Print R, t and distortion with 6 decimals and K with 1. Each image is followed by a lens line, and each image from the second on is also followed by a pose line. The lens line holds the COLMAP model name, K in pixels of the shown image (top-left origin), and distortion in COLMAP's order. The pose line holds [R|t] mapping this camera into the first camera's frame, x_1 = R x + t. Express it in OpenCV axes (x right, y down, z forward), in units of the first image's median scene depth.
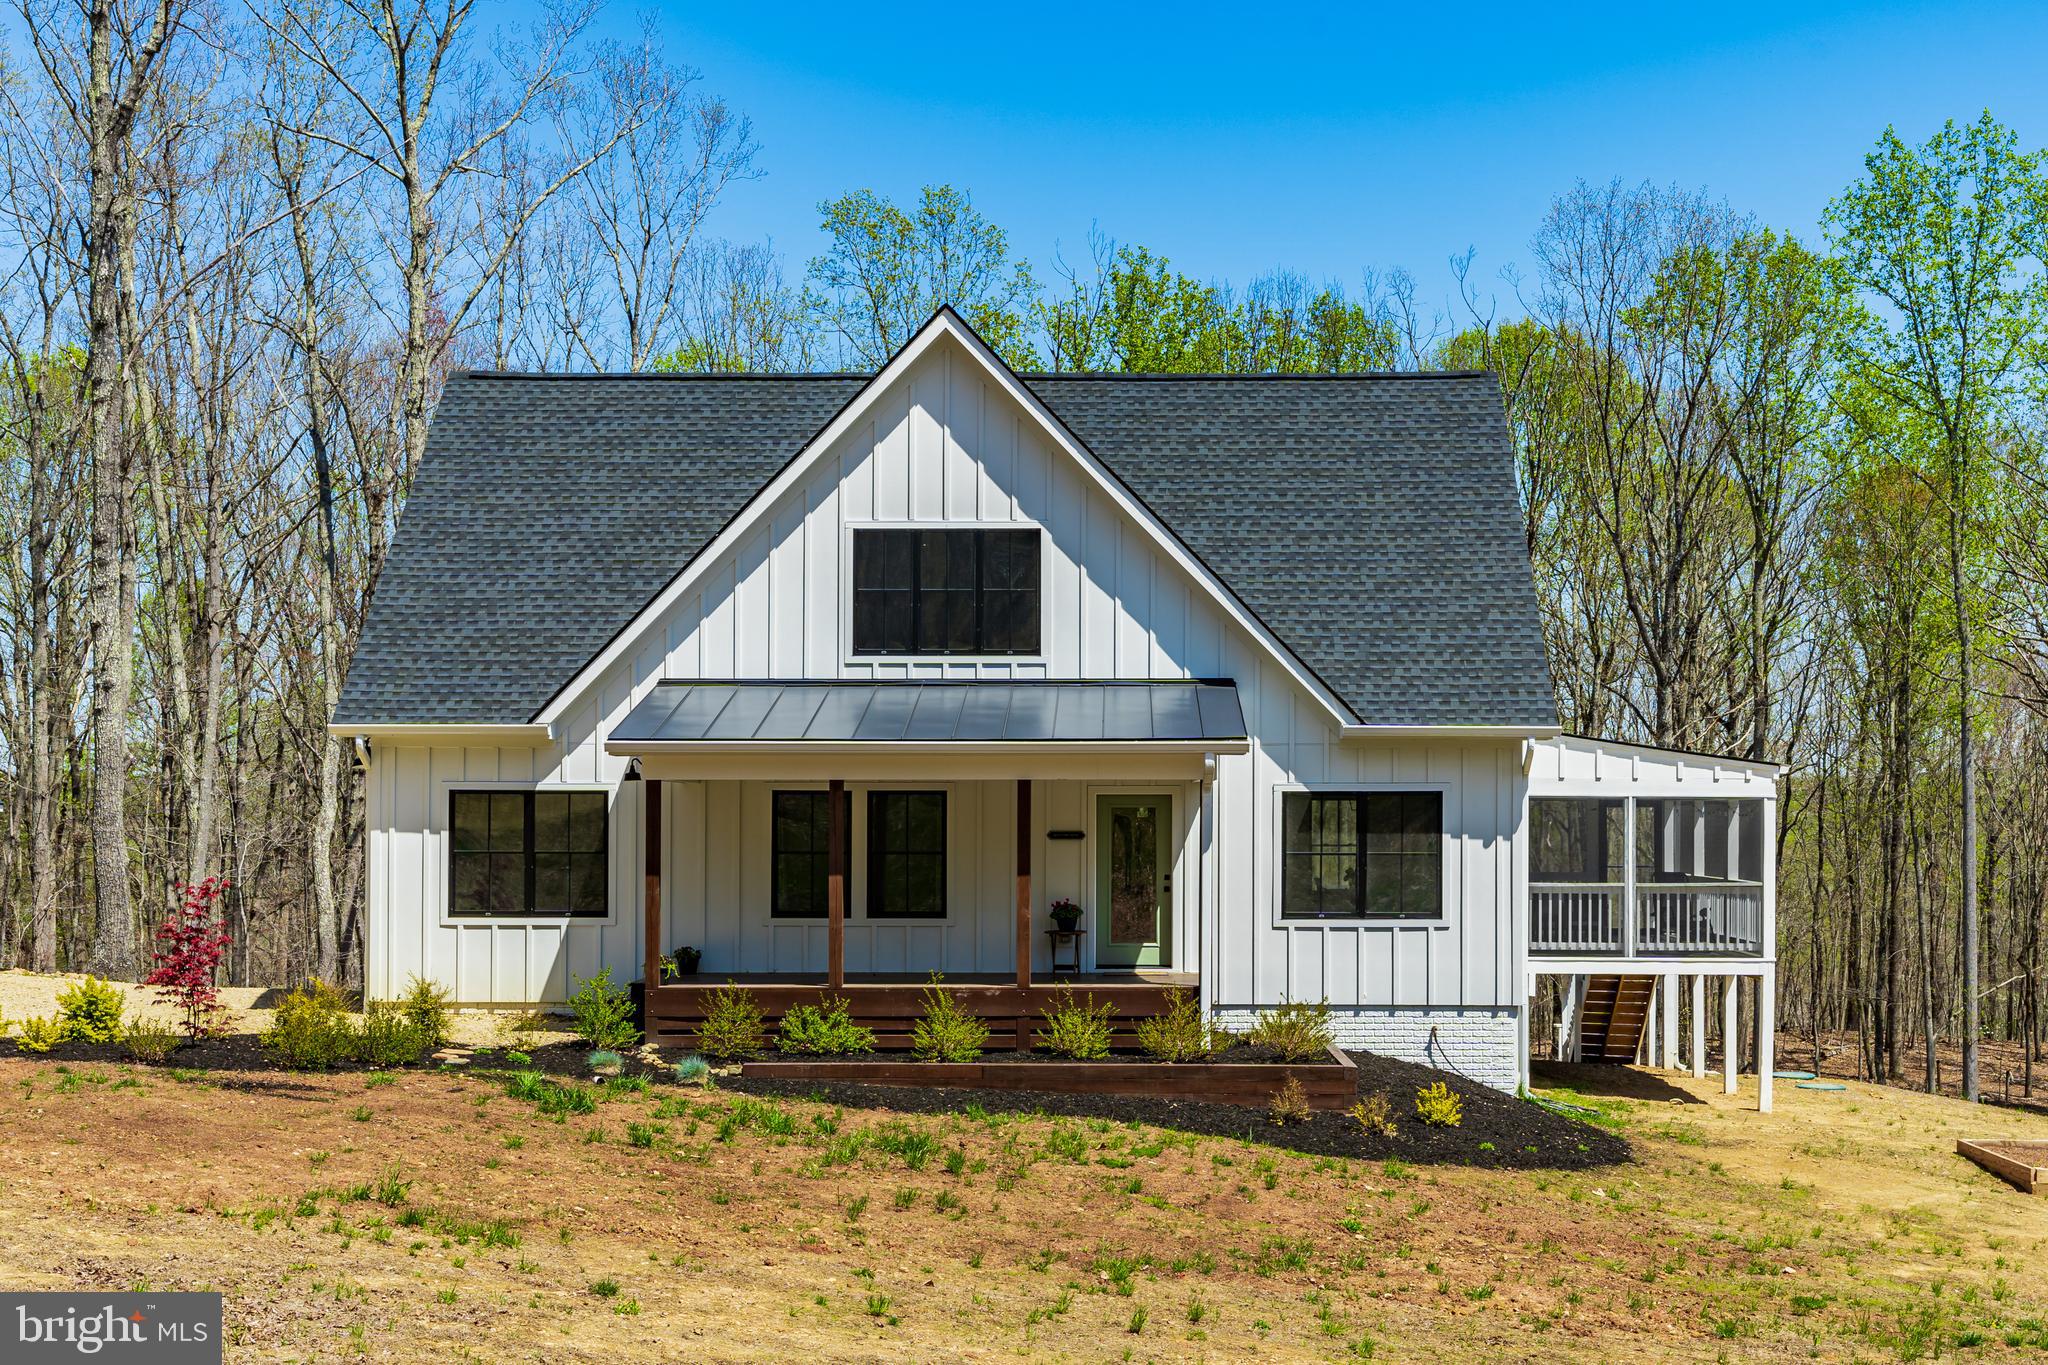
lens RADIAL K [[2531.6, 0, 1039.6], [0, 2531.6, 798.5], [0, 0, 1]] dist [-0.000490, 0.000000]
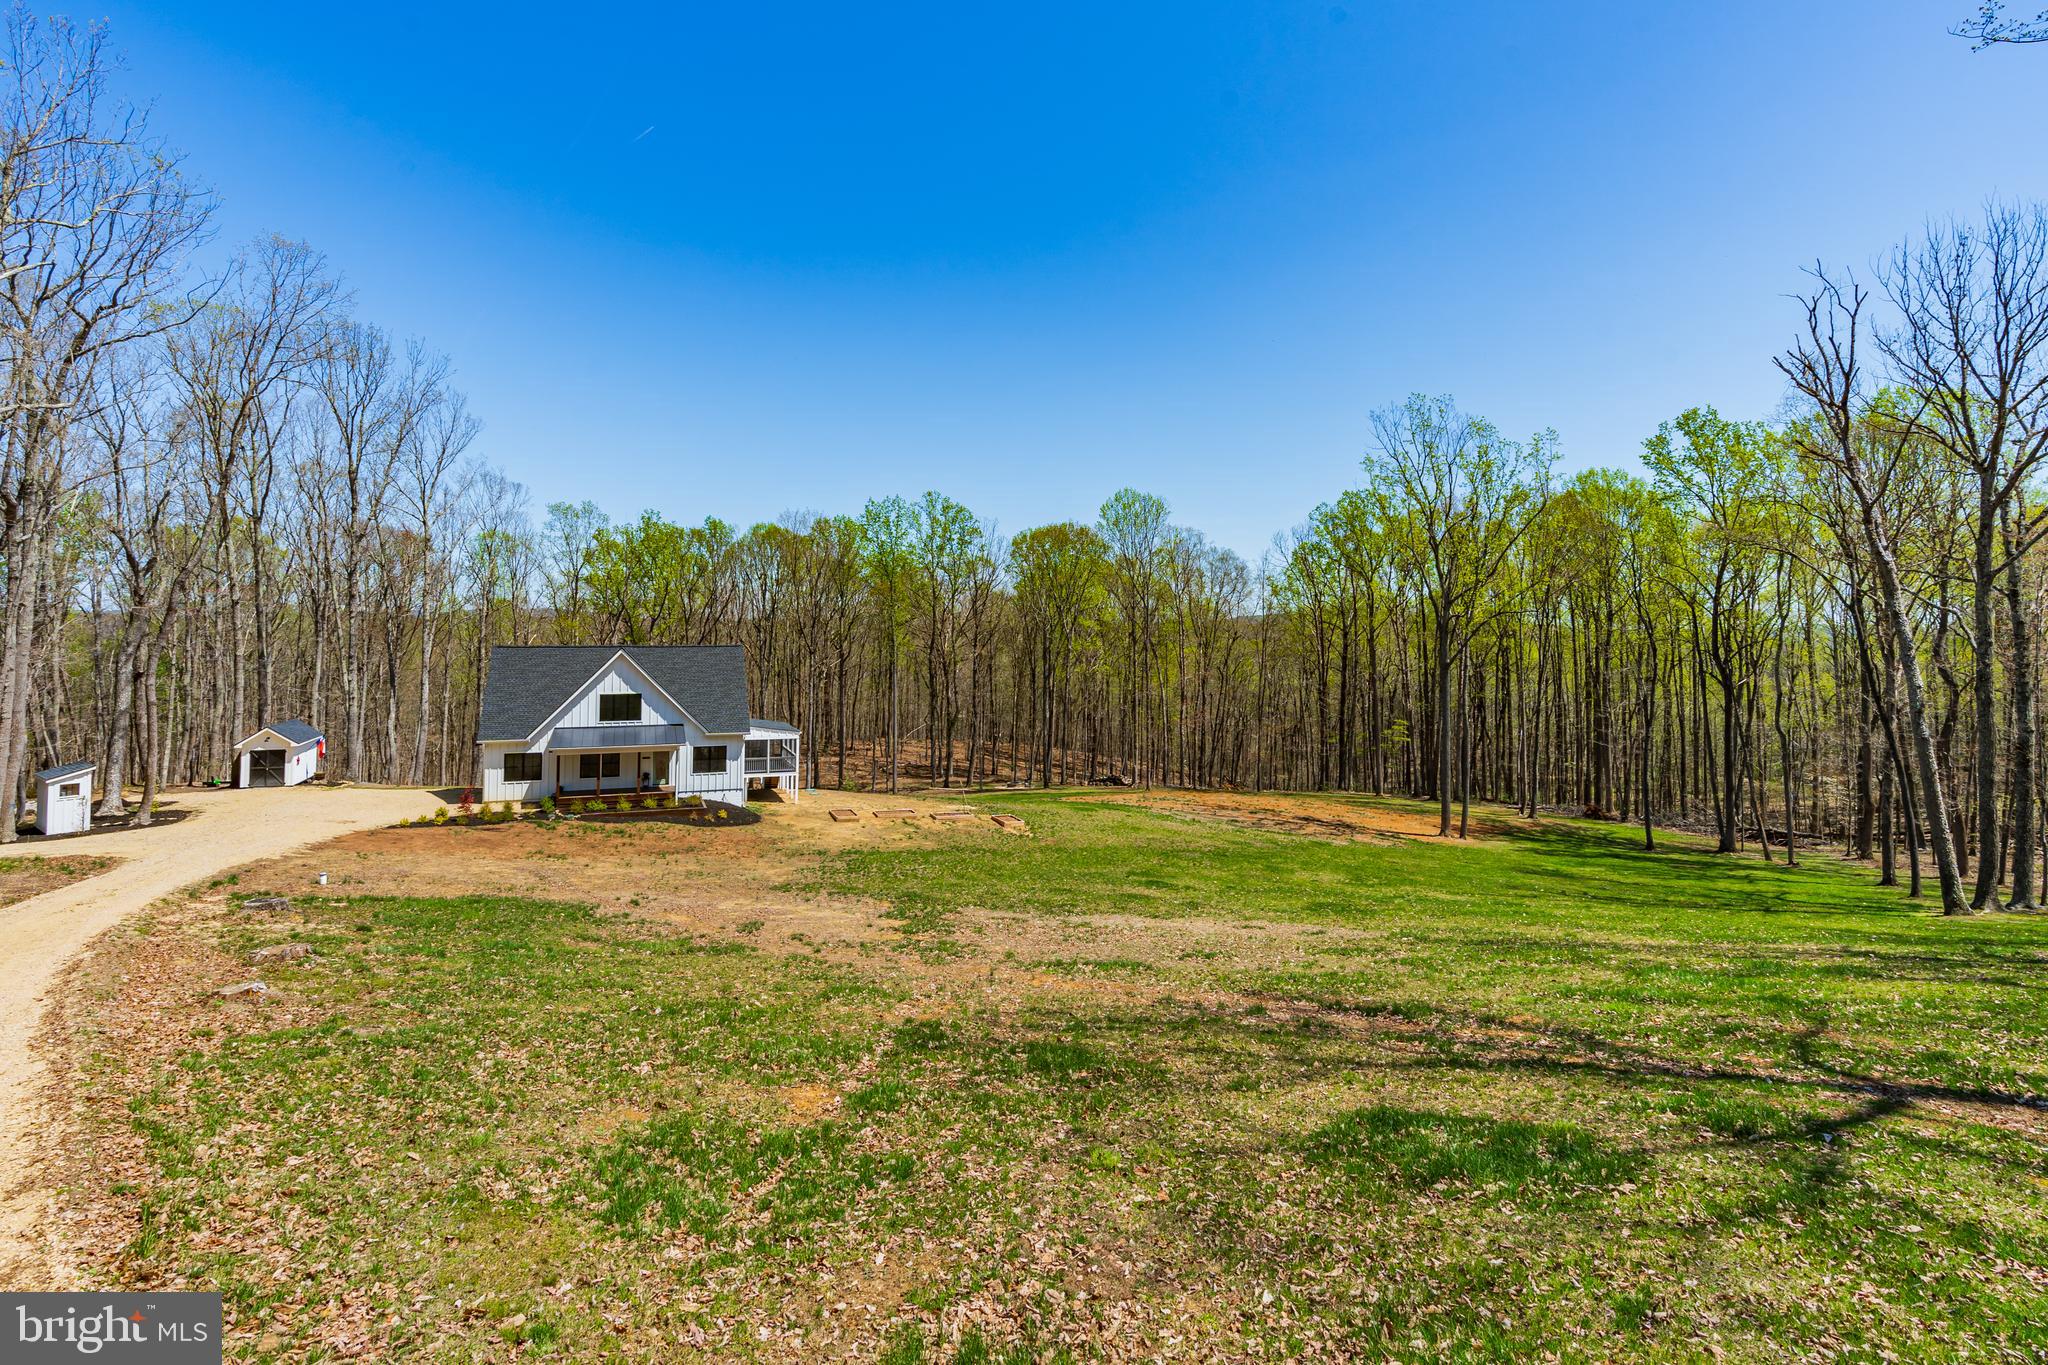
lens RADIAL K [[1018.9, 0, 981.0], [0, 1018.9, 577.0], [0, 0, 1]] dist [-0.008229, 0.005464]
pose [[0.933720, 0.016100, 0.357643, -0.092263], [-0.000915, 0.999092, -0.042587, -0.245578], [-0.358004, 0.039437, 0.932887, -1.037279]]
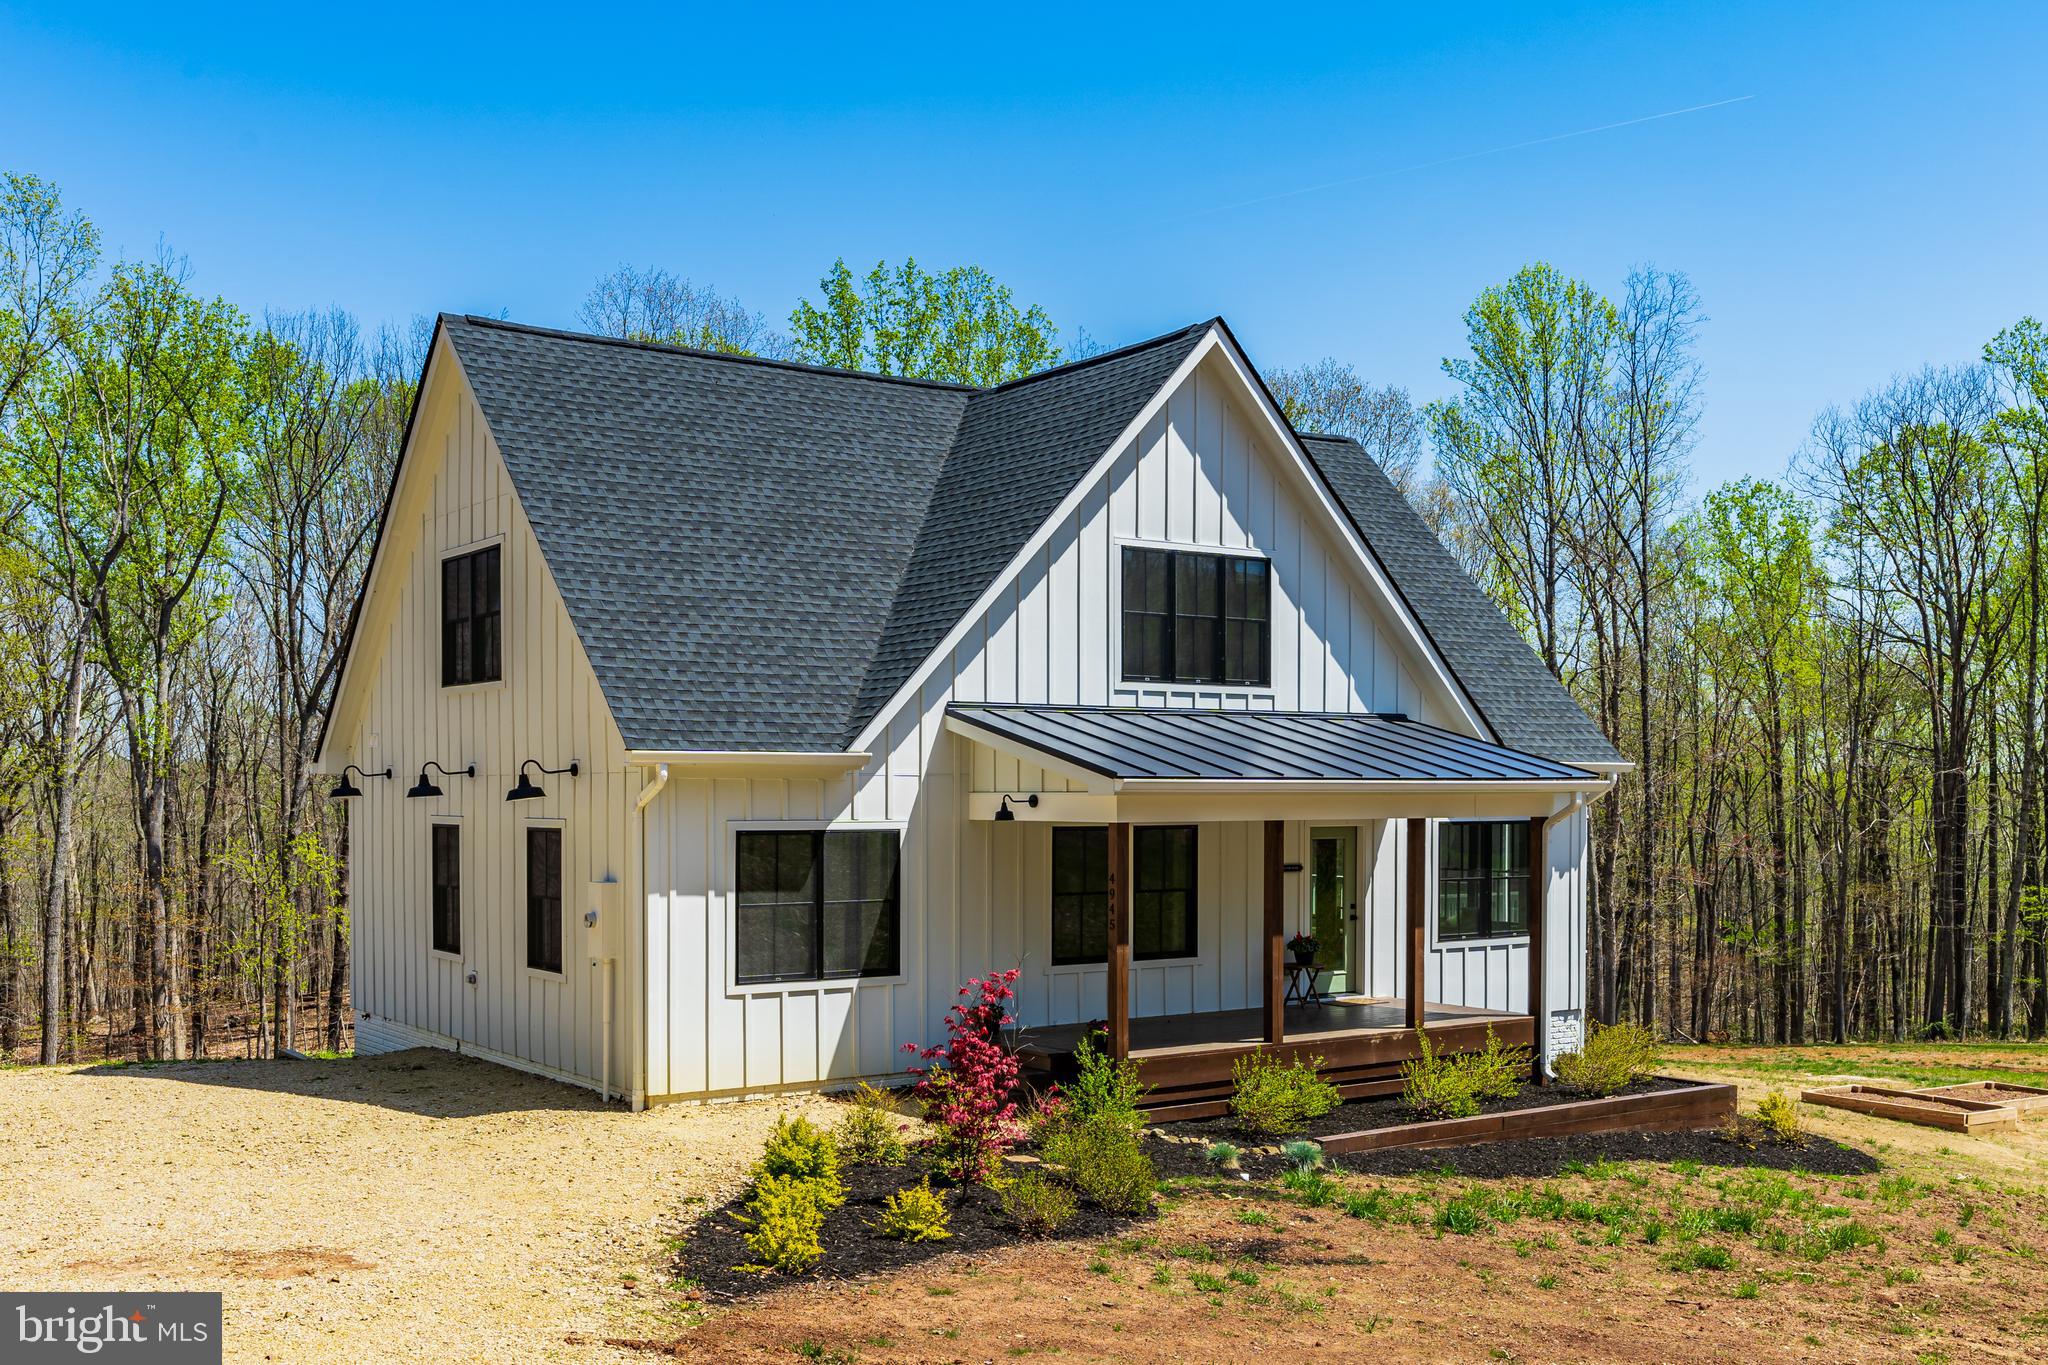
lens RADIAL K [[2020.3, 0, 952.2], [0, 2020.3, 816.9], [0, 0, 1]] dist [-0.006292, 0.000000]
pose [[0.810539, -0.009488, 0.585608, -0.562110], [-0.000254, 0.999863, 0.016550, -0.018857], [-0.585685, -0.013563, 0.810425, 0.430886]]
